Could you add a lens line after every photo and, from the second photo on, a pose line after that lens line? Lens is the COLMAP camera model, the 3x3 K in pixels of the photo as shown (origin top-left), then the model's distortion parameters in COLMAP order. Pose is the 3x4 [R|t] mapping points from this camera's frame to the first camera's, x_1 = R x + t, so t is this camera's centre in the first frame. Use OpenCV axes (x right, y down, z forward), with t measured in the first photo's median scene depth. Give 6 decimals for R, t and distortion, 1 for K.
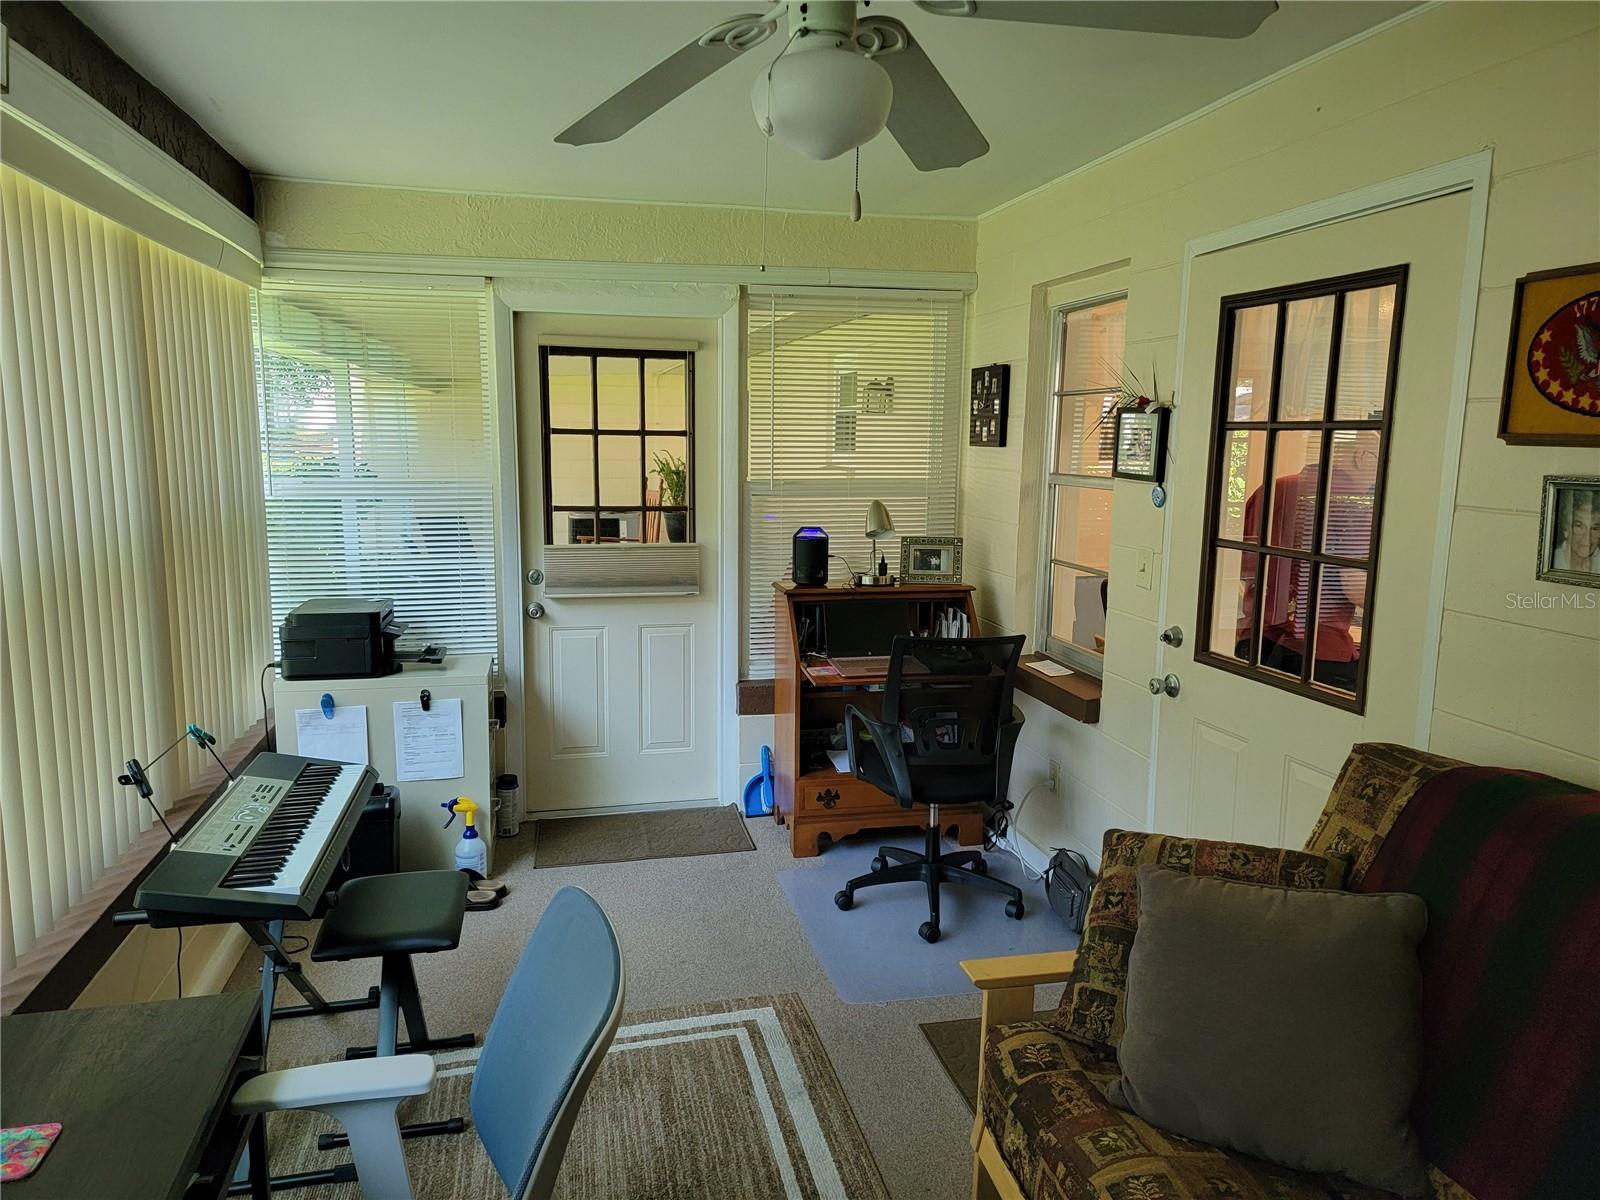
lens RADIAL K [[1091.1, 0, 826.8], [0, 1091.1, 600.0], [0, 0, 1]] dist [0.082095, -0.068292]
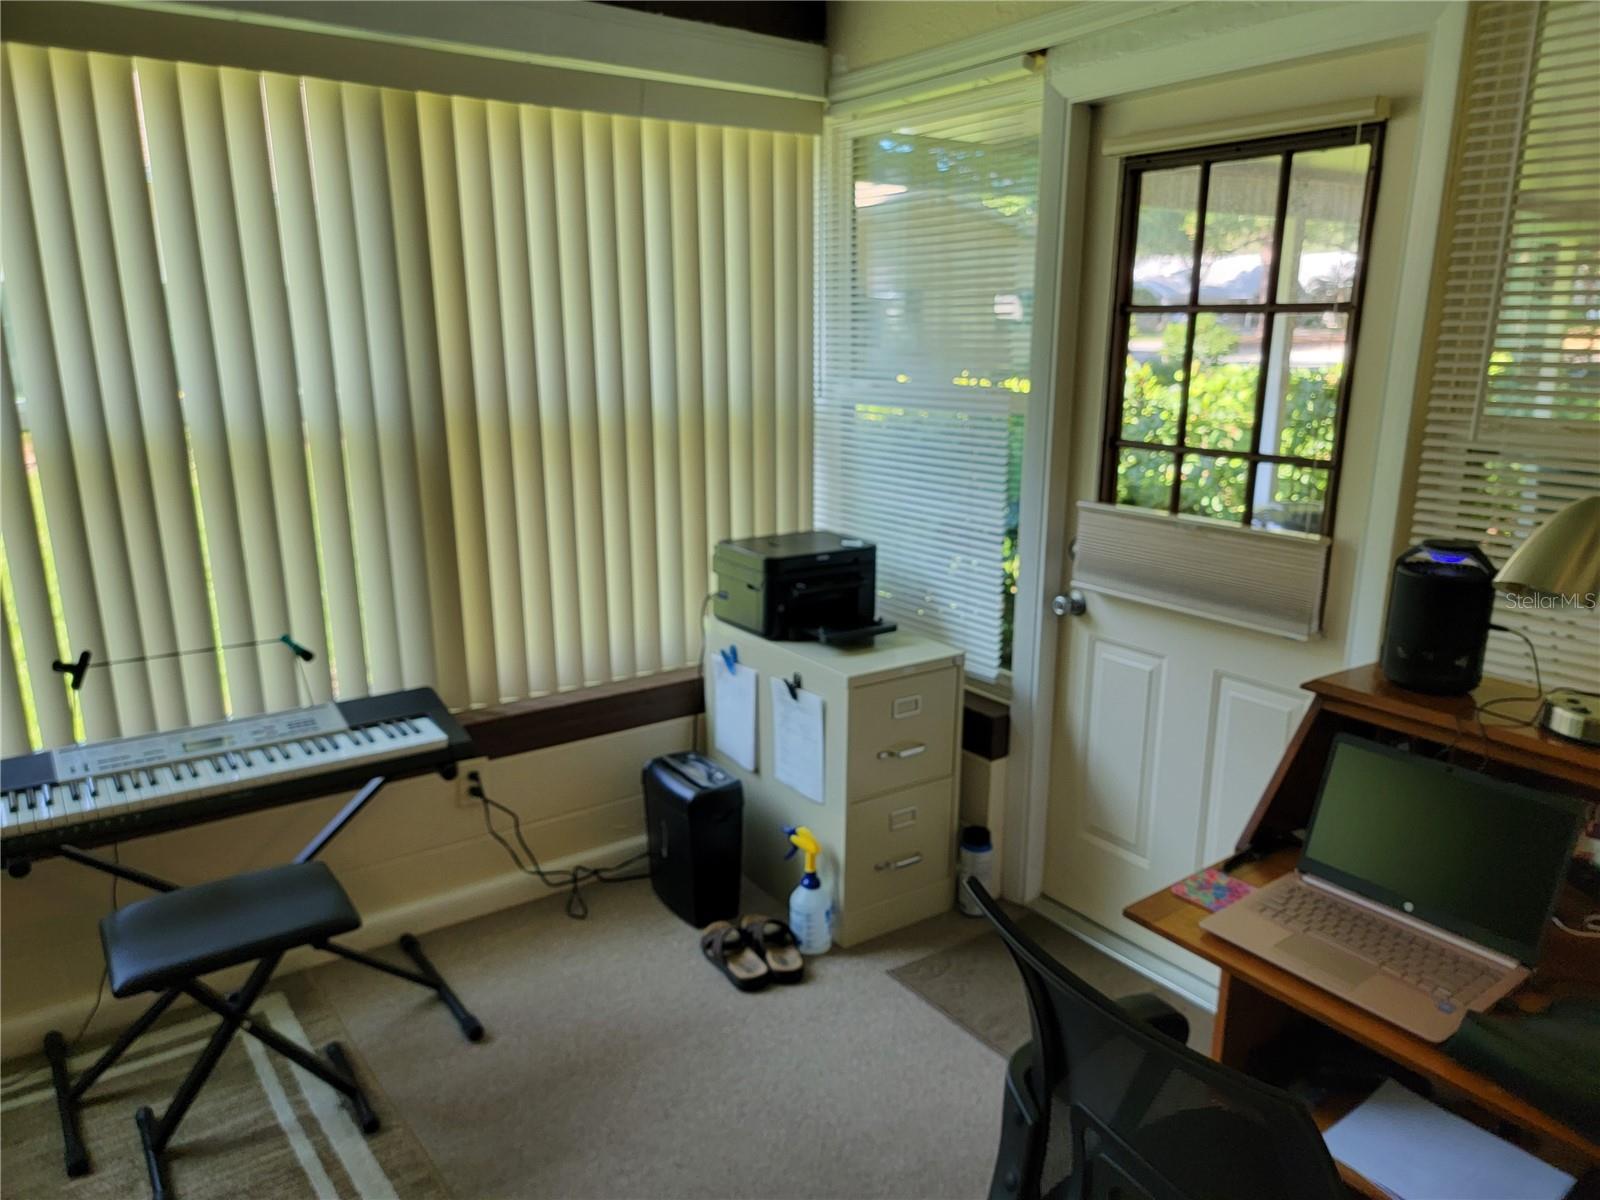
lens RADIAL K [[1091.1, 0, 826.8], [0, 1091.1, 600.0], [0, 0, 1]] dist [0.082095, -0.068292]
pose [[0.398967, 0.215523, -0.891277, 0.243124], [-0.142173, 0.974771, 0.172071, -0.081321], [0.905876, 0.058065, 0.419543, 0.618633]]
